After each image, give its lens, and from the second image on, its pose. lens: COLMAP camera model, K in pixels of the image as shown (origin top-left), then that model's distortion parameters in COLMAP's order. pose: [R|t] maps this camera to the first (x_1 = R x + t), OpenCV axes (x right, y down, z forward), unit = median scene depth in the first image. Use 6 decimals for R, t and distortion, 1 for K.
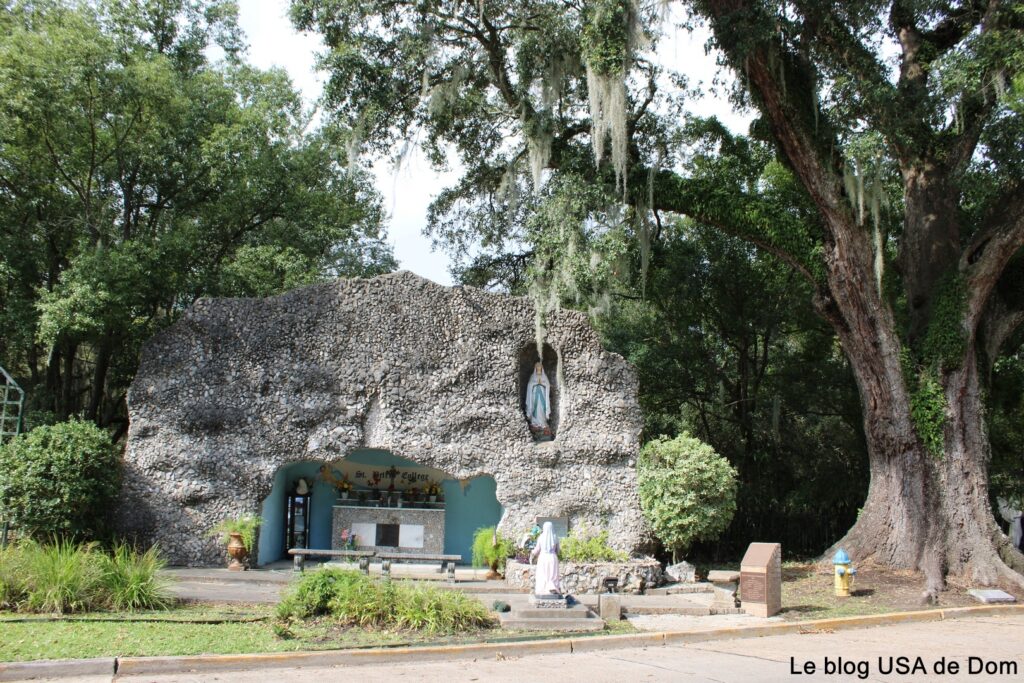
lens RADIAL K [[882.0, 0, 514.6], [0, 882.0, 340.4], [0, 0, 1]] dist [-0.134323, 0.009853]
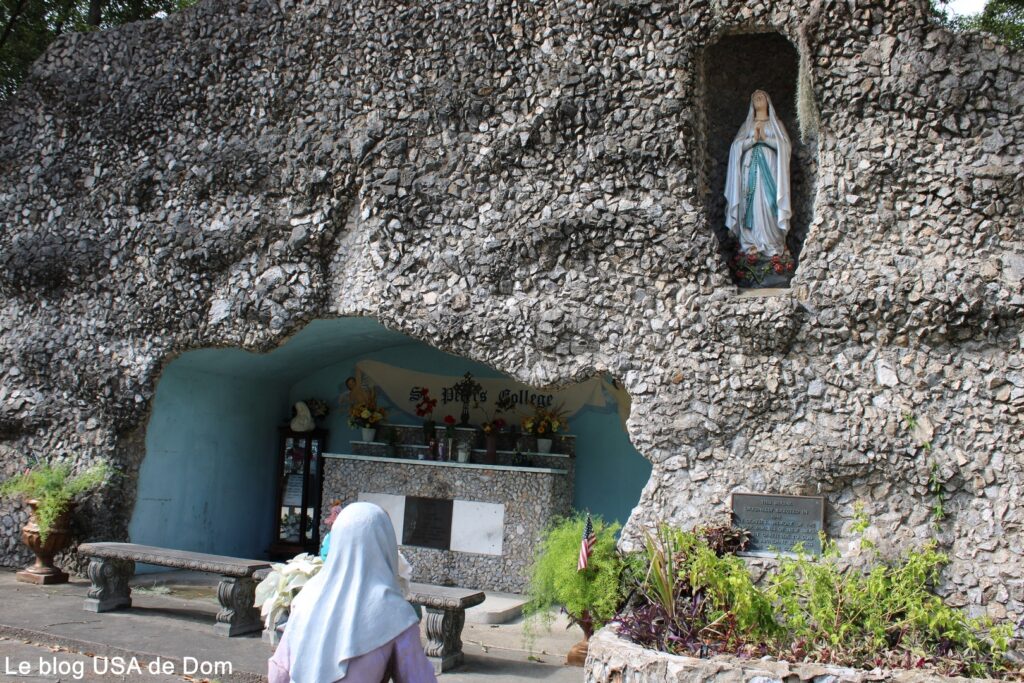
lens RADIAL K [[954.6, 0, 511.2], [0, 954.6, 341.9], [0, 0, 1]] dist [-0.093448, 0.000000]
pose [[0.918925, -0.017442, -0.394047, 0.092258], [0.031713, 0.999055, 0.029735, 0.124559], [0.393156, -0.039821, 0.918609, 0.607523]]
